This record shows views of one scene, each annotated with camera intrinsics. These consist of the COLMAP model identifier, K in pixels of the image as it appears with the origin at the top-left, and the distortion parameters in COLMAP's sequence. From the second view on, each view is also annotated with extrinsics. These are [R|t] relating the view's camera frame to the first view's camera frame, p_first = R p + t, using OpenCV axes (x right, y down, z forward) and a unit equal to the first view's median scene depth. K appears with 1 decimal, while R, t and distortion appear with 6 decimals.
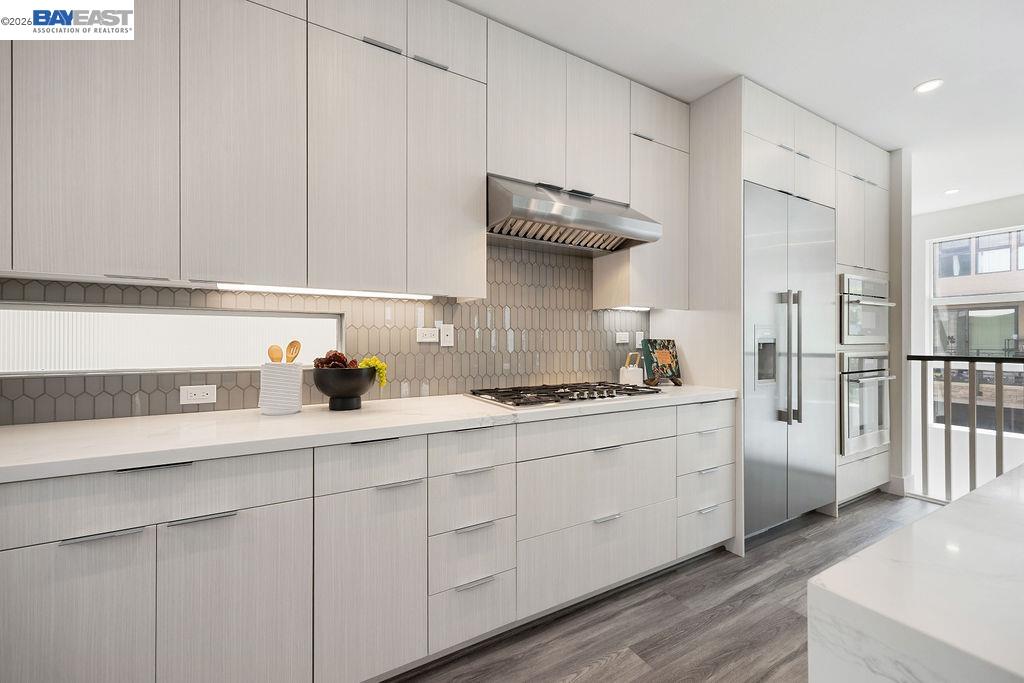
lens RADIAL K [[420.6, 0, 512.0], [0, 420.6, 341.5], [0, 0, 1]] dist [0.002221, 0.000157]
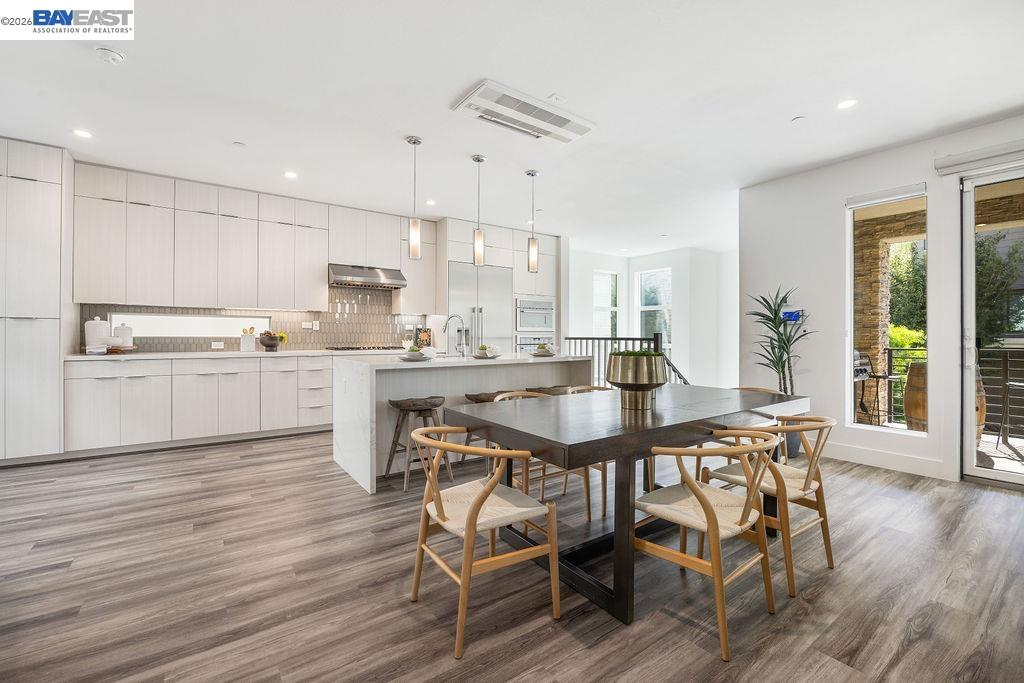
lens RADIAL K [[440.8, 0, 516.1], [0, 440.8, 334.5], [0, 0, 1]] dist [-0.008734, 0.000216]
pose [[0.994520, 0.003370, 0.104491, 0.653391], [-0.003080, 0.999991, -0.002937, 0.037291], [-0.104500, 0.002599, 0.994521, -1.481506]]
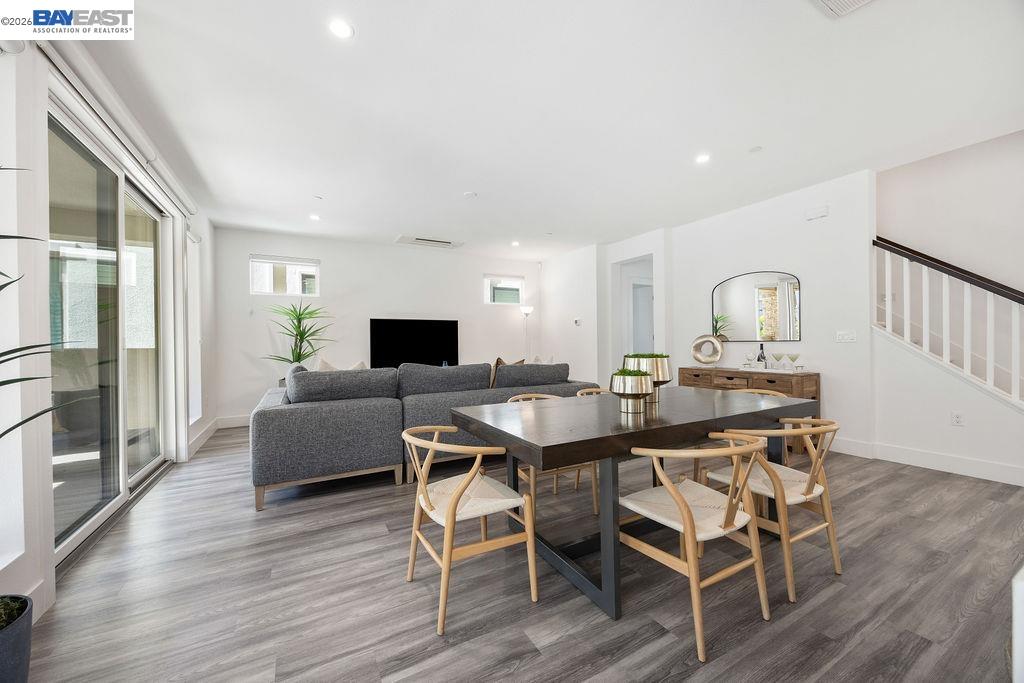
lens RADIAL K [[391.0, 0, 512.0], [0, 391.0, 341.5], [0, 0, 1]] dist [-0.001268, -0.000059]
pose [[-0.999891, 0.010523, 0.010360, 1.343154], [0.010497, 0.999942, -0.002595, 0.037593], [-0.010386, -0.002486, -0.999943, 0.430837]]
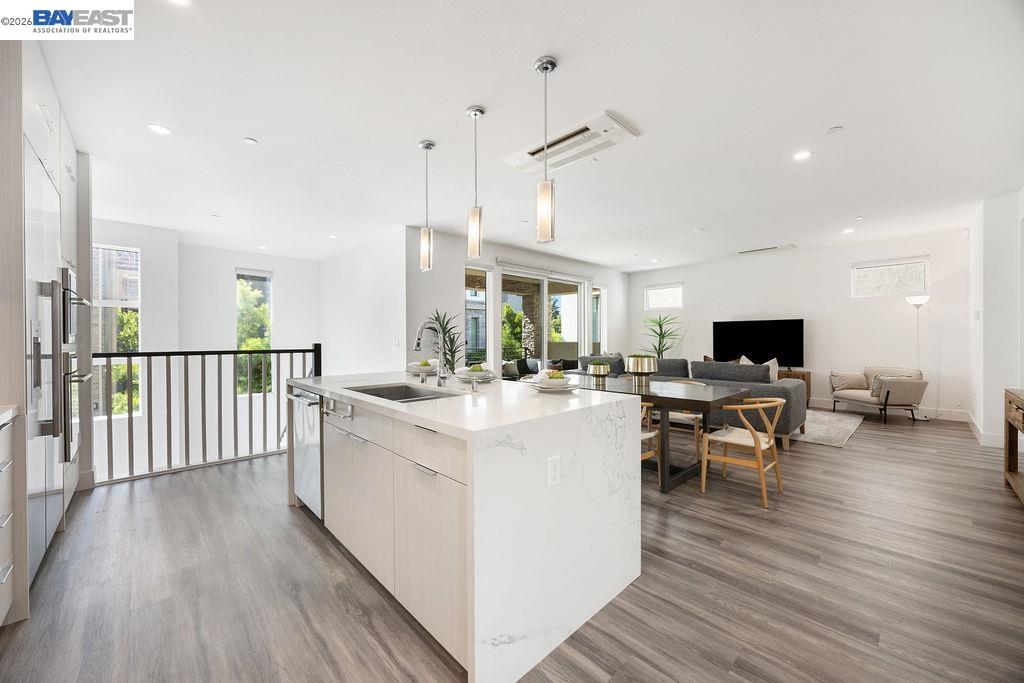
lens RADIAL K [[387.1, 0, 518.8], [0, 387.1, 339.3], [0, 0, 1]] dist [-0.000228, 0.000061]
pose [[-0.251227, -0.003250, 0.967923, -0.354500], [0.004886, 0.999977, 0.004626, -0.002892], [-0.967916, 0.005891, -0.251206, 0.281642]]
